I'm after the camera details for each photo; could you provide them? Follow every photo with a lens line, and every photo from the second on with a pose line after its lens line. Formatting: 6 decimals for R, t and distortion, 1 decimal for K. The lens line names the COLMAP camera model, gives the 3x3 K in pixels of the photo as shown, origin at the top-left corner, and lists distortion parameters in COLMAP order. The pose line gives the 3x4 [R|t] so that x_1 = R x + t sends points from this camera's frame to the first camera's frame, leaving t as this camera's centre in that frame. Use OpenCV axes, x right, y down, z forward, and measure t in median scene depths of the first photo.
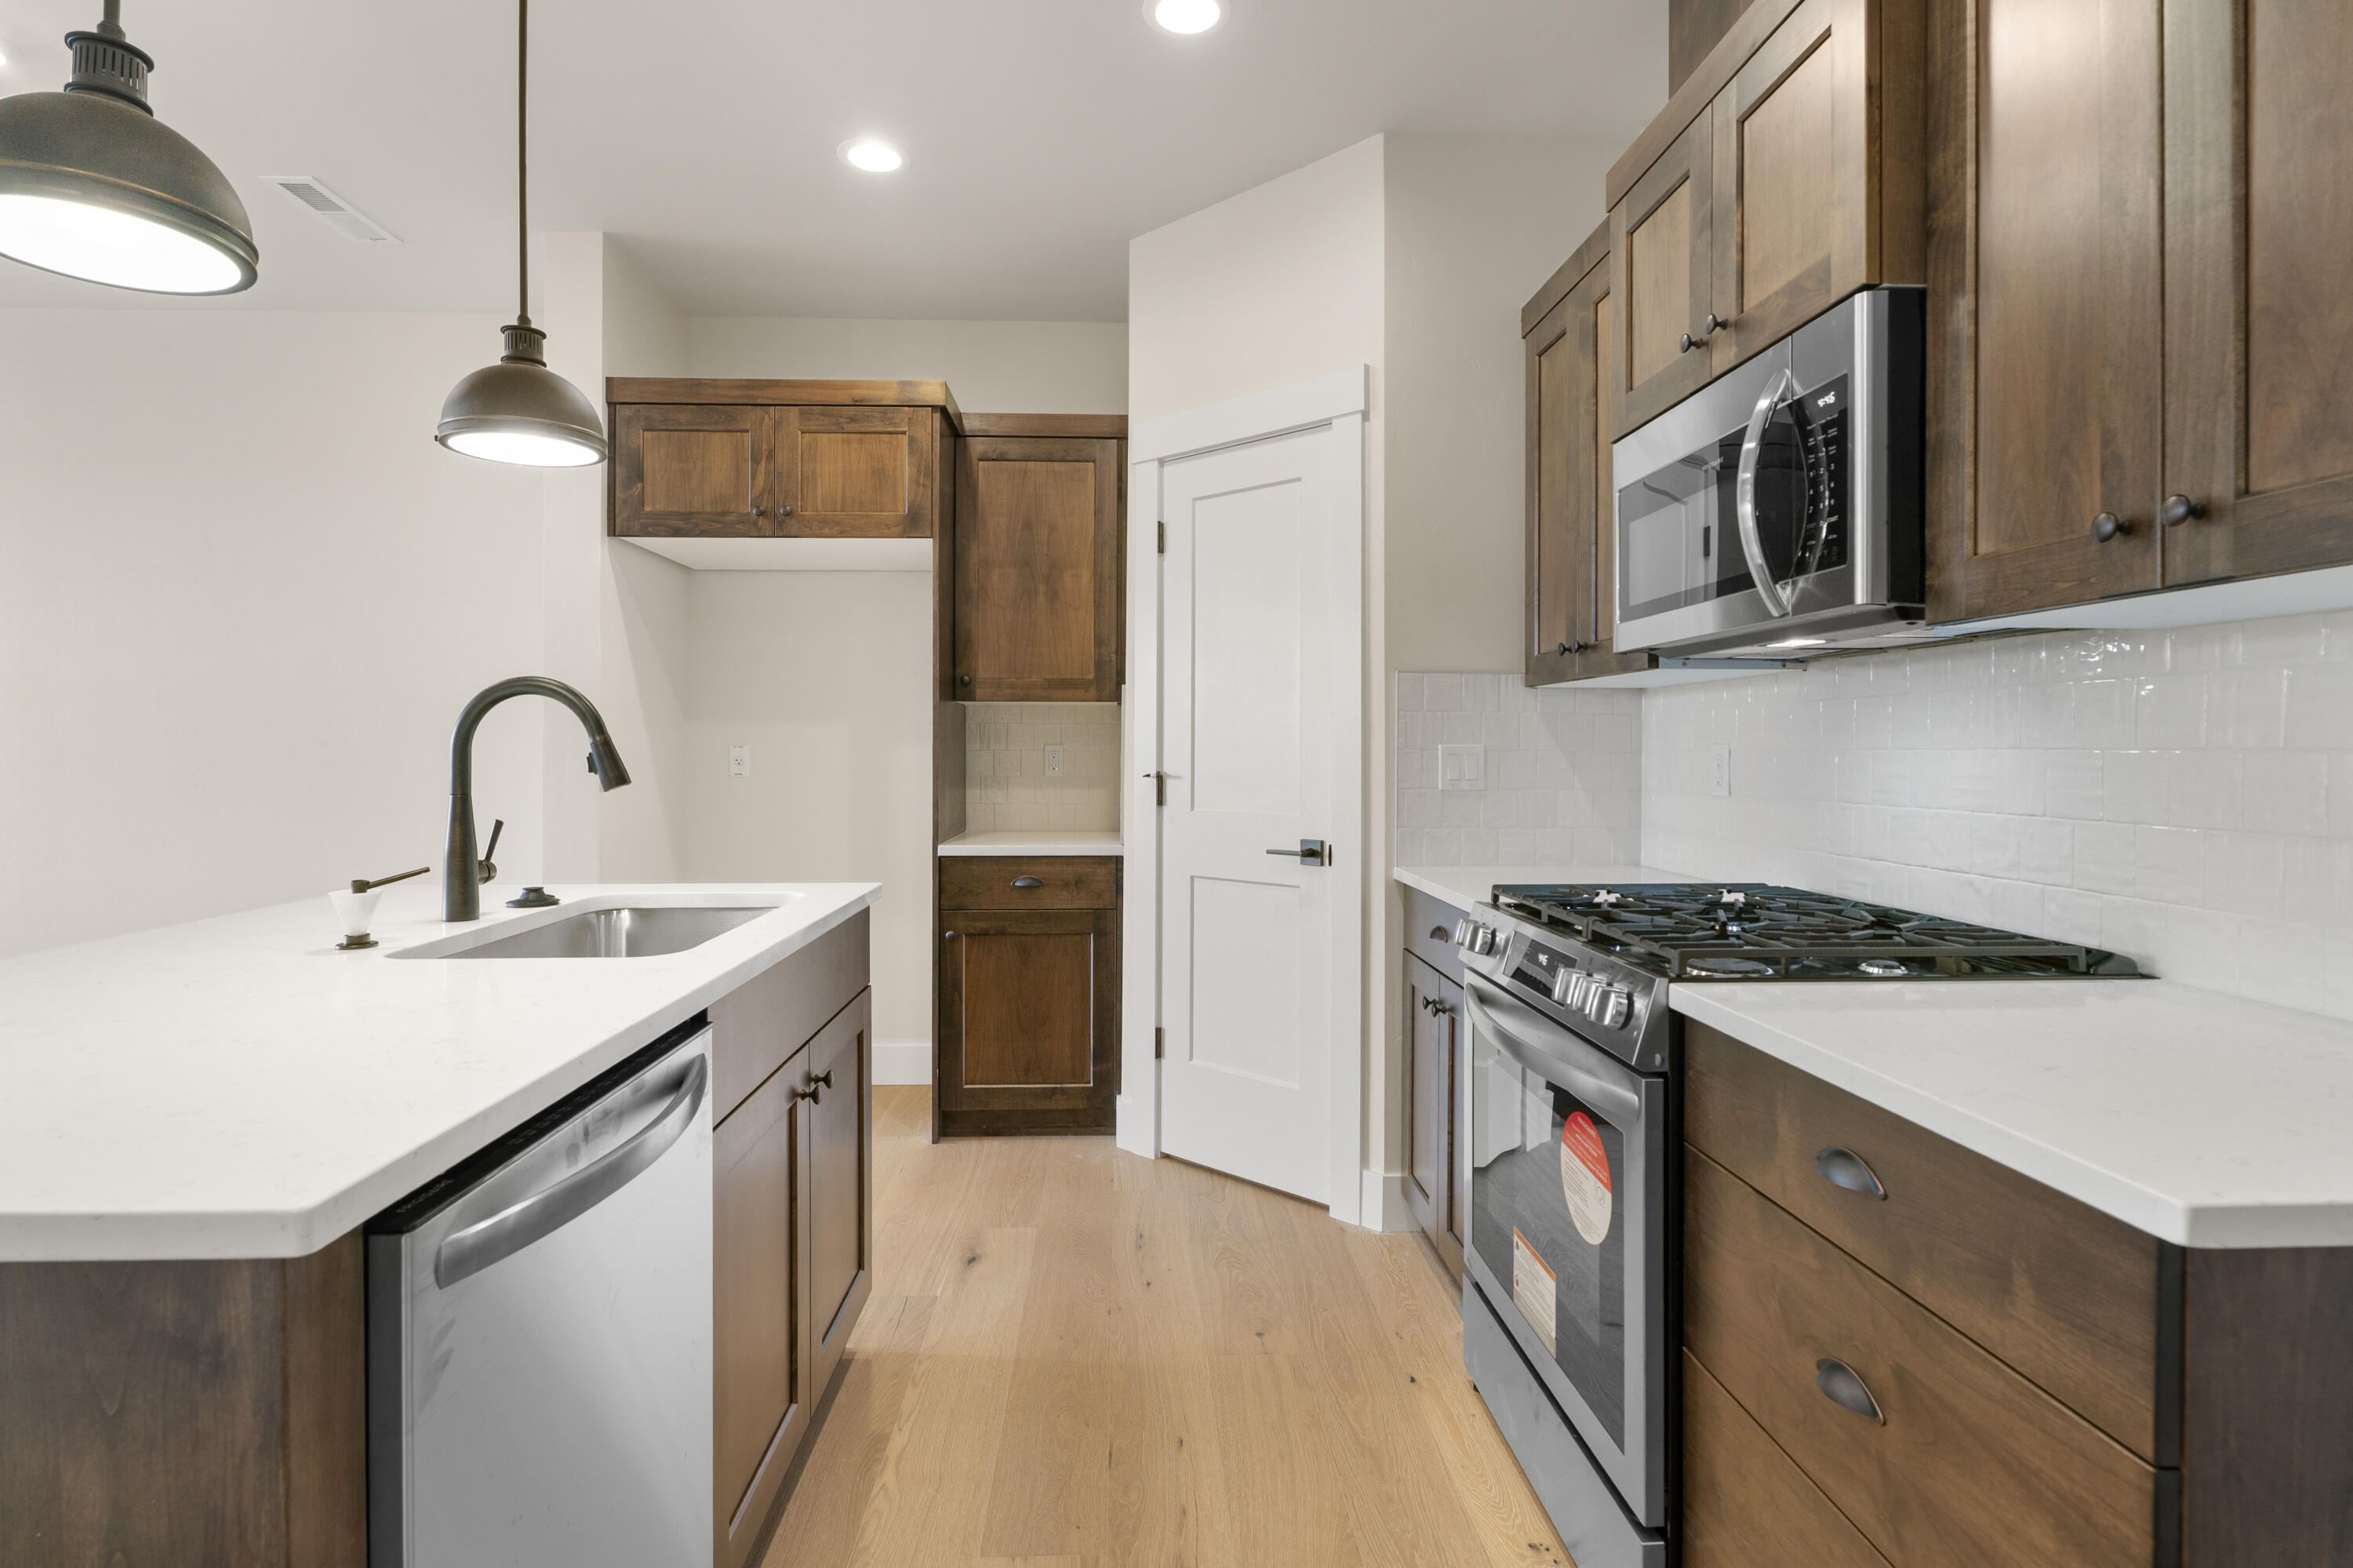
lens RADIAL K [[1167.2, 0, 1180.0], [0, 1167.2, 752.4], [0, 0, 1]] dist [-0.017273, -0.000140]
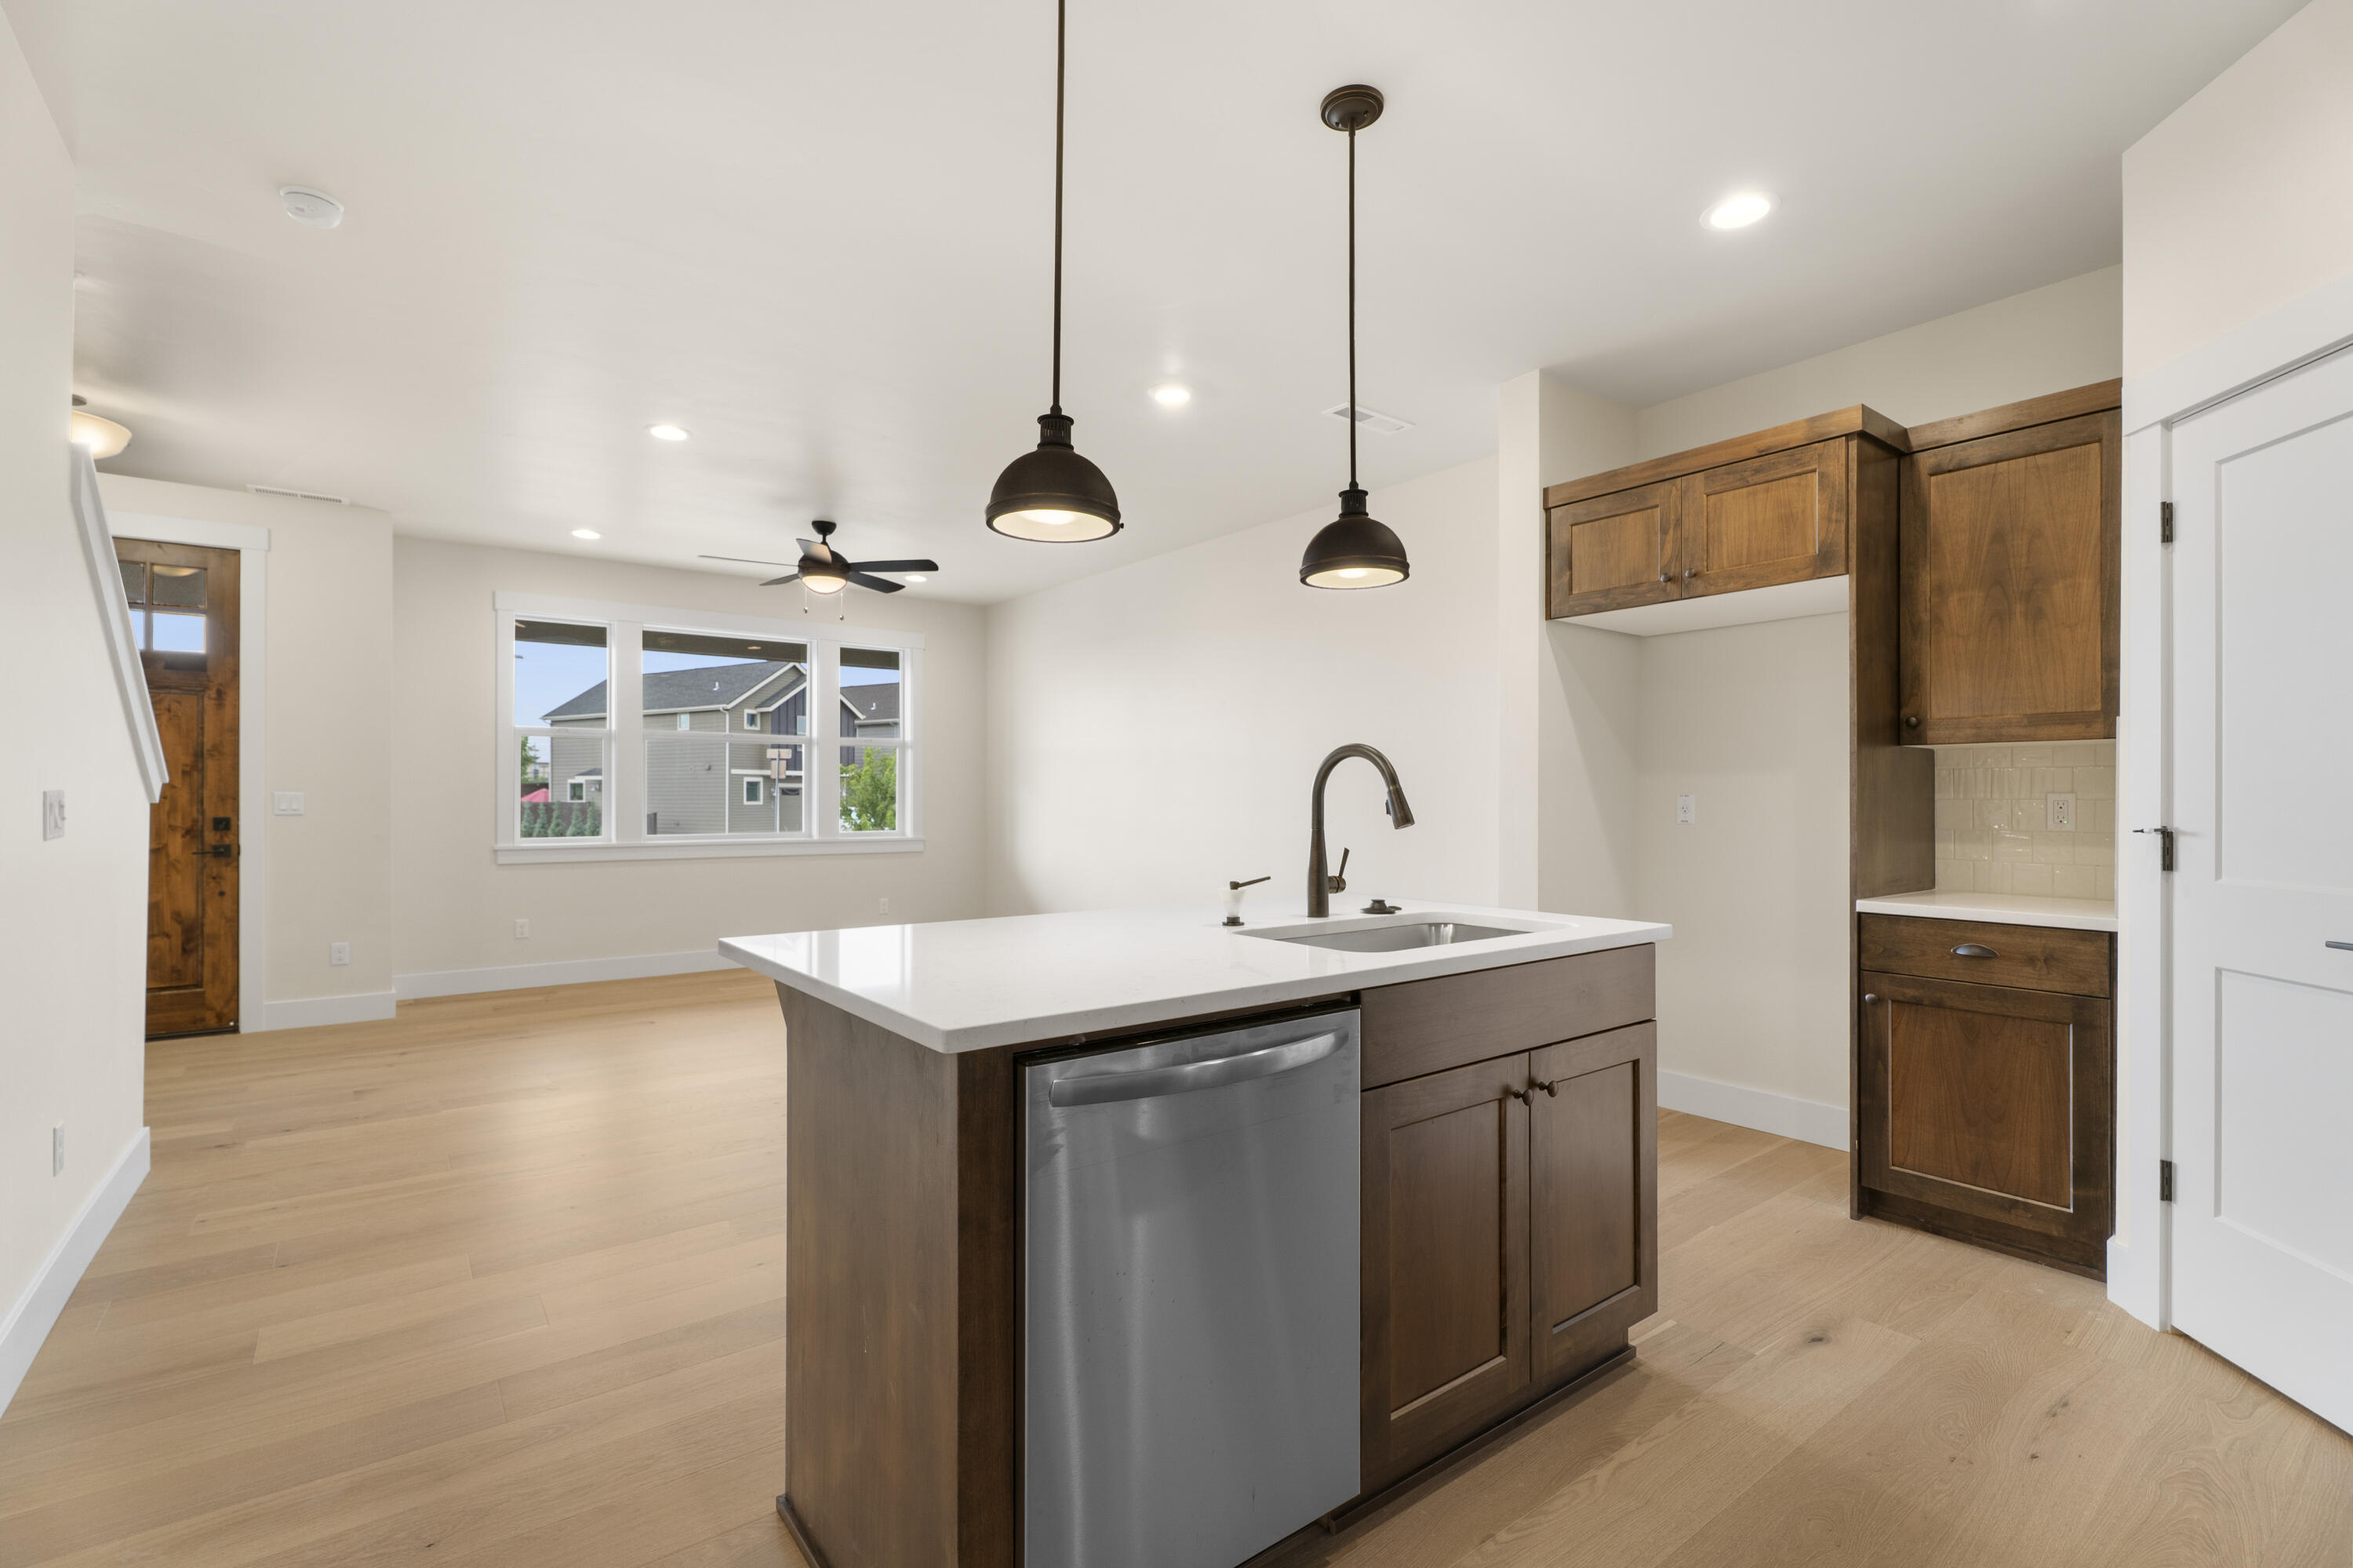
lens RADIAL K [[1071.8, 0, 1169.2], [0, 1071.8, 792.2], [0, 0, 1]] dist [0.000944, 0.000648]
pose [[0.559088, -0.004846, -0.829094, 0.200357], [-0.003192, 0.999963, -0.007997, 0.001402], [0.829102, 0.007117, 0.559052, 0.059805]]
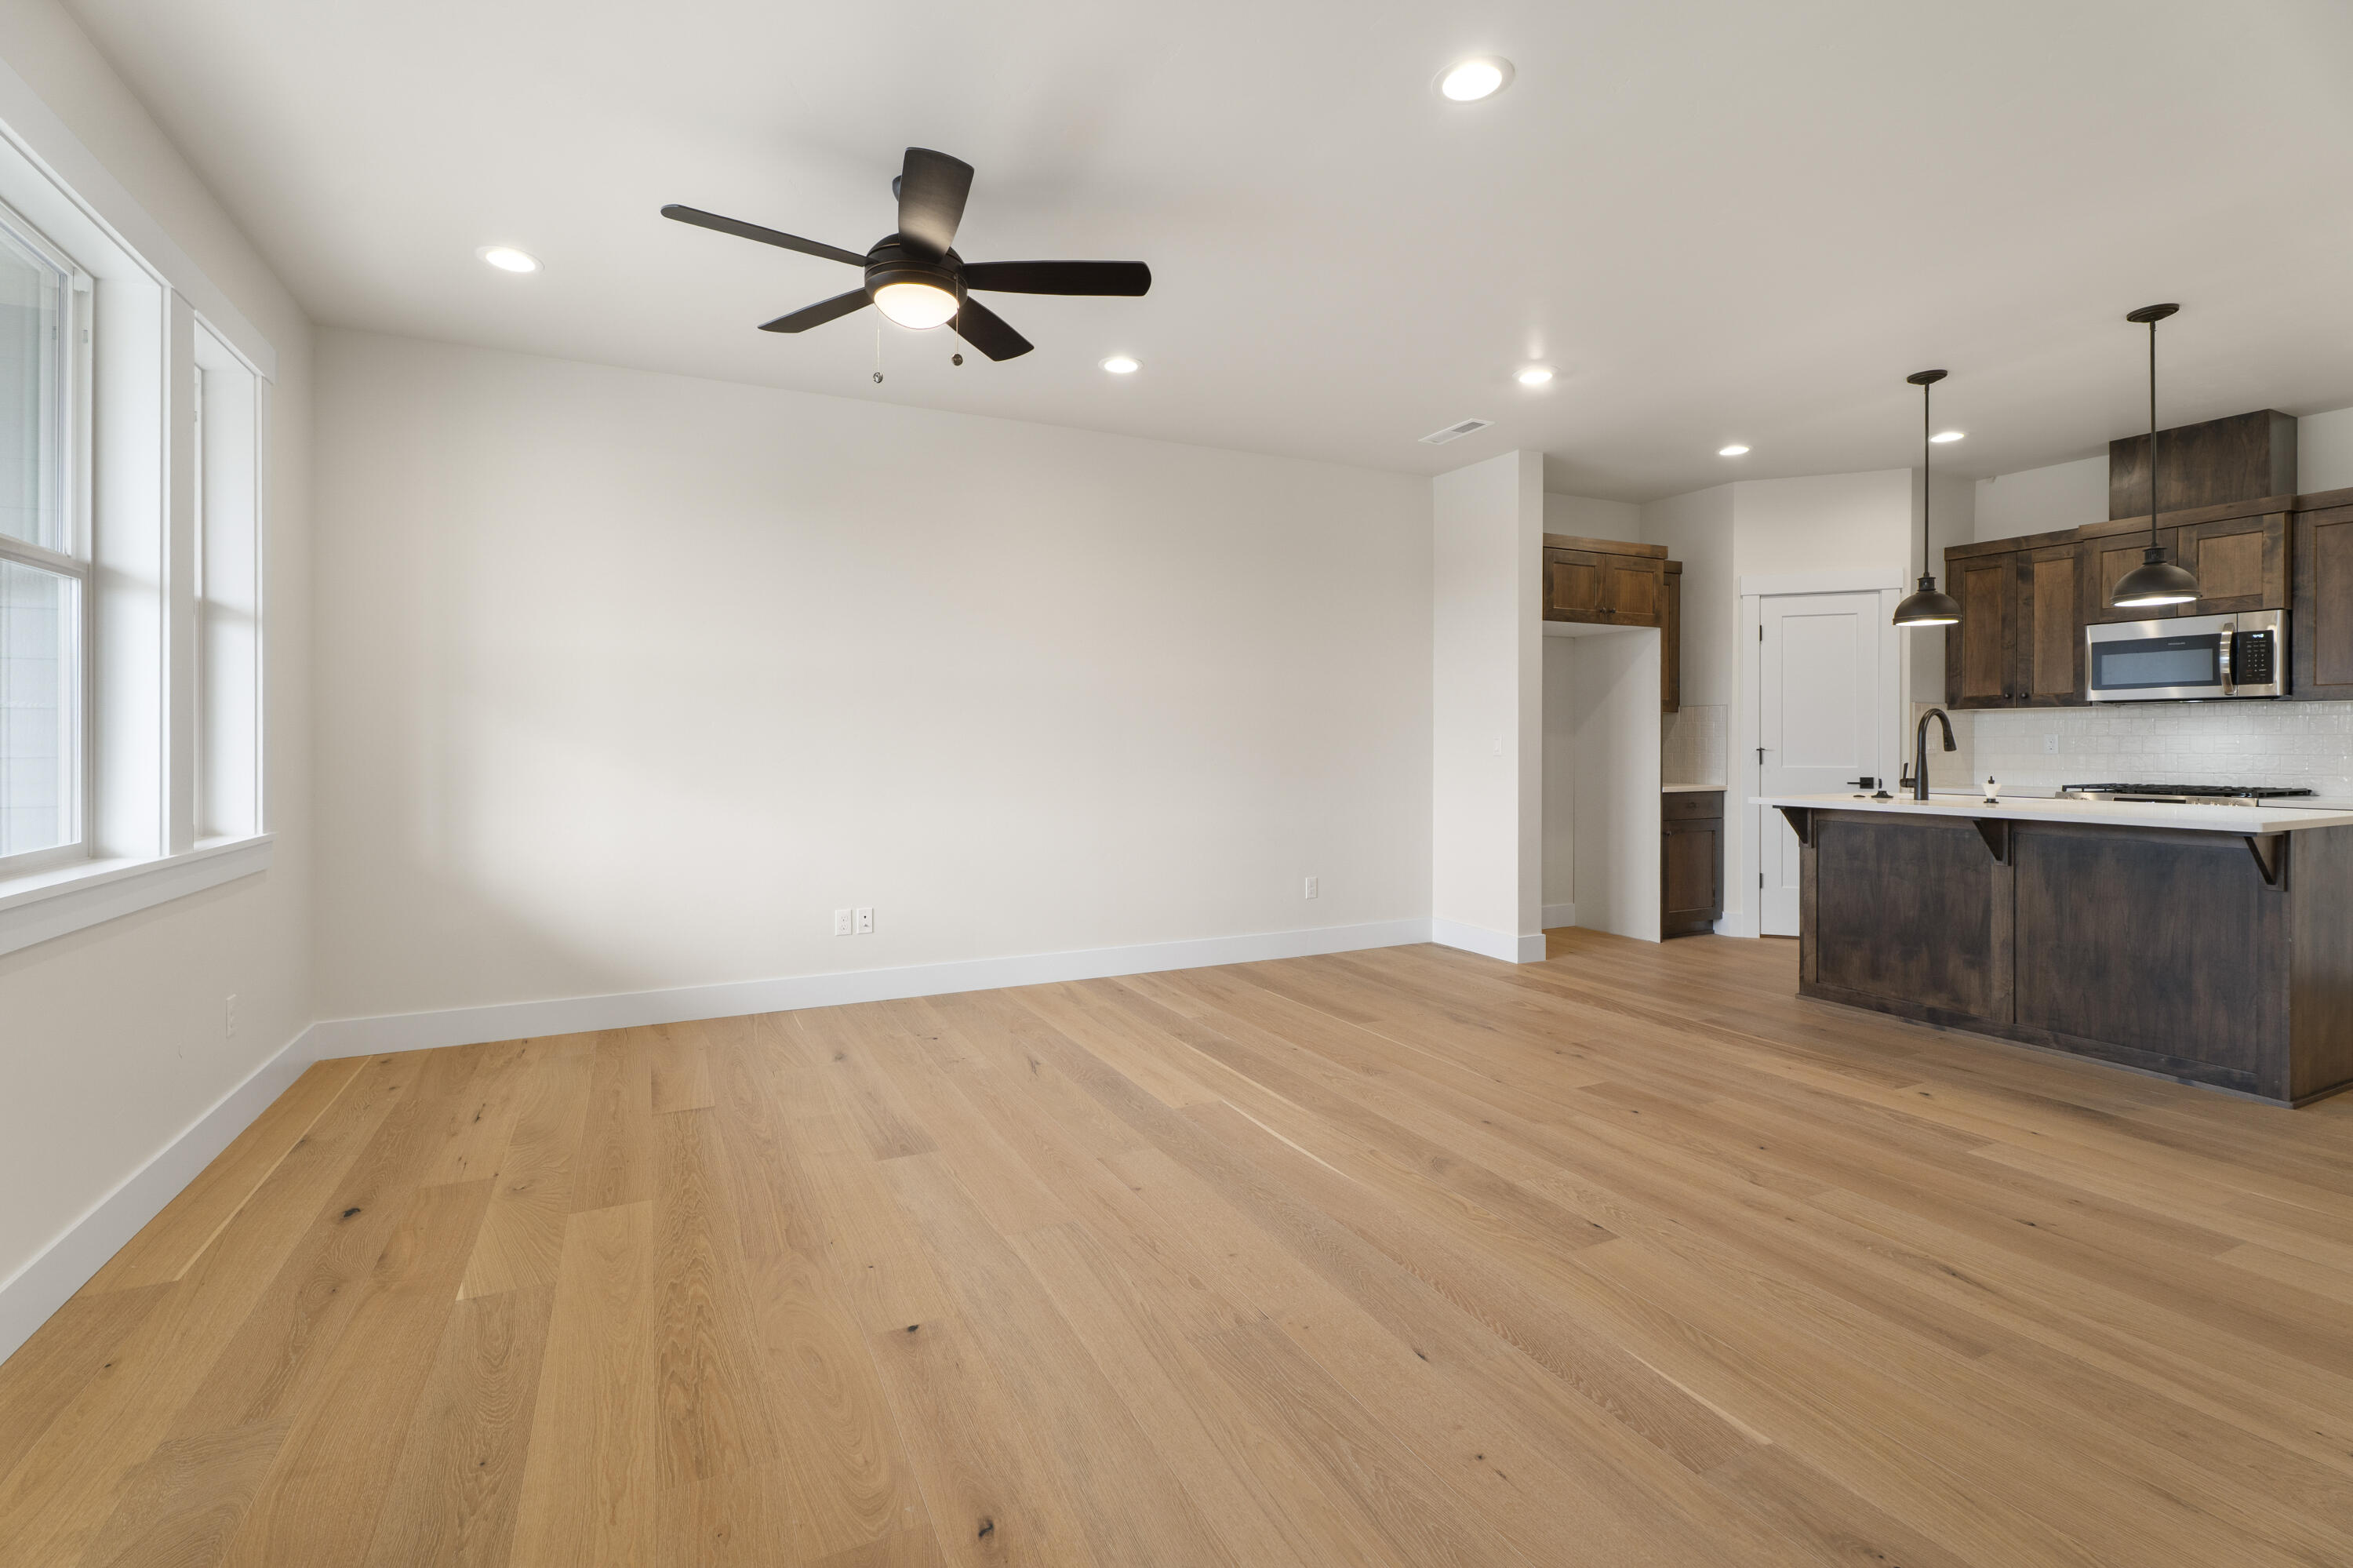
lens RADIAL K [[1055.1, 0, 1165.8], [0, 1055.1, 738.5], [0, 0, 1]] dist [0.003281, 0.000578]
pose [[0.920985, -0.005585, 0.389559, -1.654322], [0.008583, 0.999945, -0.005956, 0.002911], [-0.389504, 0.008829, 0.920982, -0.289163]]
